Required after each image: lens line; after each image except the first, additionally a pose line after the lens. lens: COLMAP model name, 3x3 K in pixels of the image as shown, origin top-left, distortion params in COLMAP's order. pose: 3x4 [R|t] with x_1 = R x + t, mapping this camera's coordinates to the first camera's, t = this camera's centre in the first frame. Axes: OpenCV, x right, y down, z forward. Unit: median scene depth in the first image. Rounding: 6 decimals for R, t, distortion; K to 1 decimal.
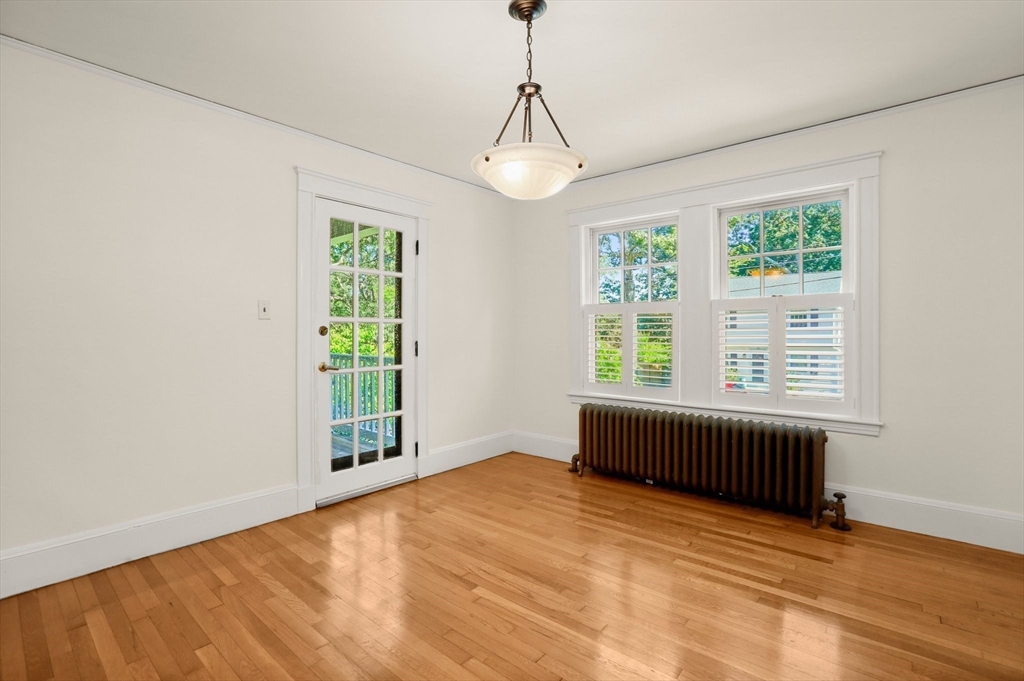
lens RADIAL K [[464.7, 0, 521.1], [0, 464.7, 342.5], [0, 0, 1]] dist [-0.028835, 0.000519]
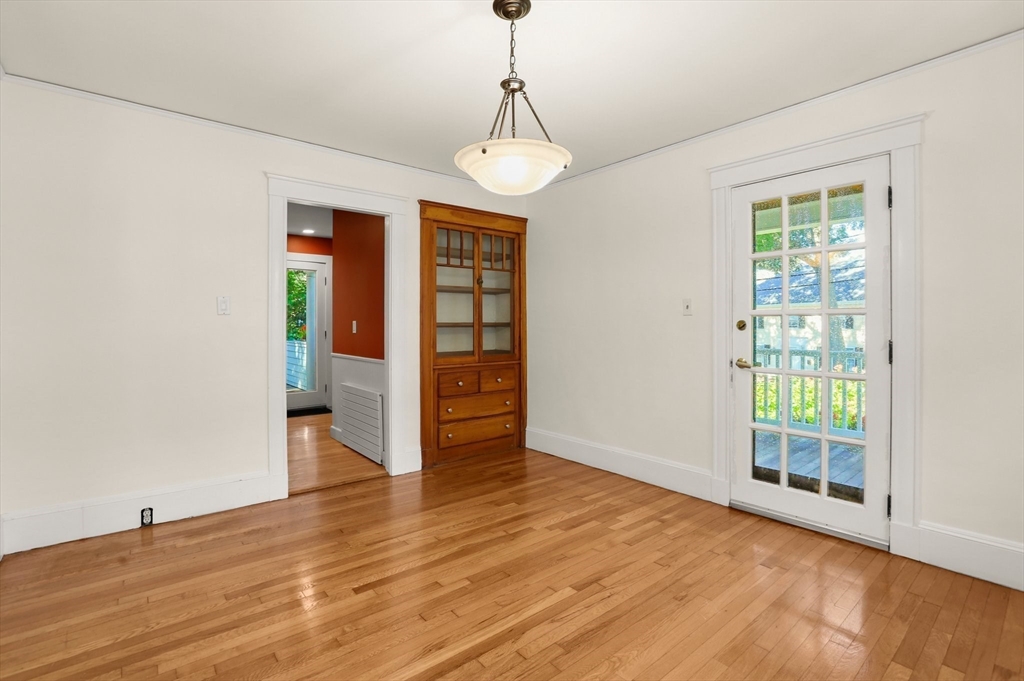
lens RADIAL K [[480.3, 0, 508.9], [0, 480.3, 328.7], [0, 0, 1]] dist [-0.047141, 0.013836]
pose [[-0.191721, 0.007088, -0.981424, 0.655560], [-0.017945, 0.999781, 0.010726, -0.021455], [0.981285, 0.019668, -0.191552, 0.752500]]
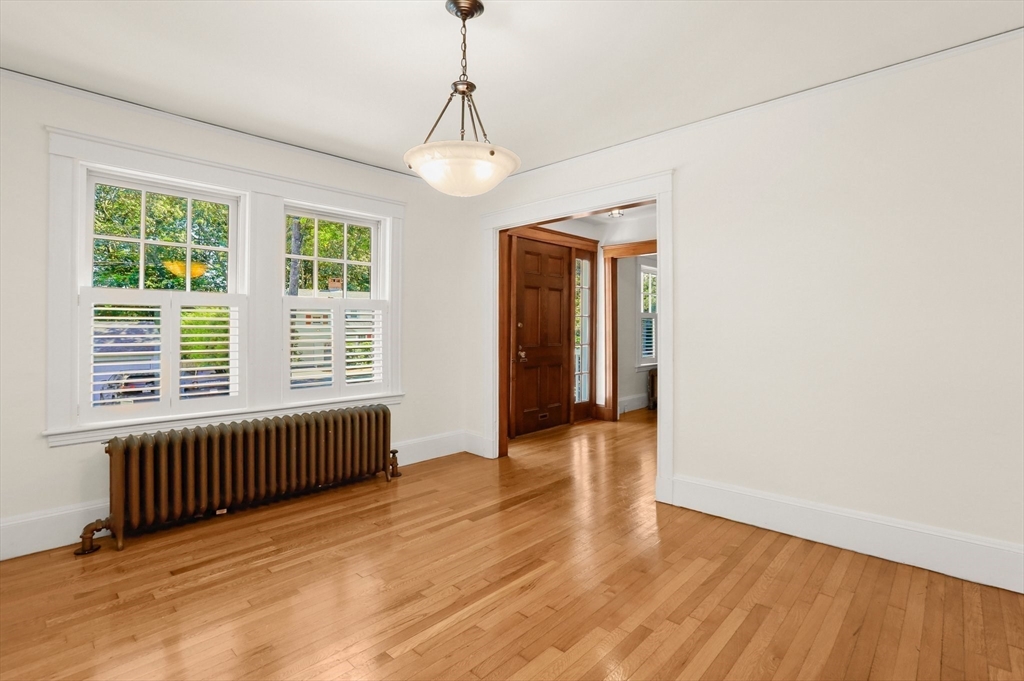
lens RADIAL K [[480.3, 0, 508.9], [0, 480.3, 328.7], [0, 0, 1]] dist [-0.047141, 0.013836]
pose [[0.073693, 0.003717, 0.997274, -0.637825], [0.020401, 0.999778, -0.005234, -0.010453], [-0.997072, 0.020731, 0.073600, 0.521935]]
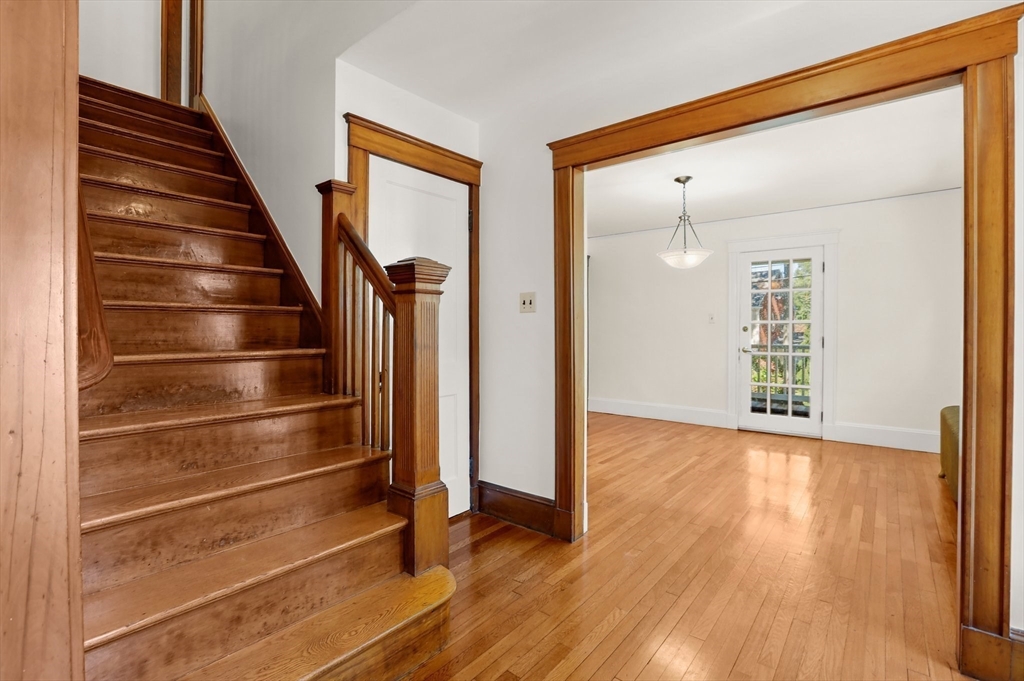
lens RADIAL K [[476.9, 0, 512.0], [0, 476.9, 340.5], [0, 0, 1]] dist [-0.031907, 0.000038]
pose [[0.007620, 0.023563, -0.999693, 1.418303], [-0.016999, 0.999581, 0.023431, -0.010155], [0.999826, 0.016815, 0.008017, 0.110973]]
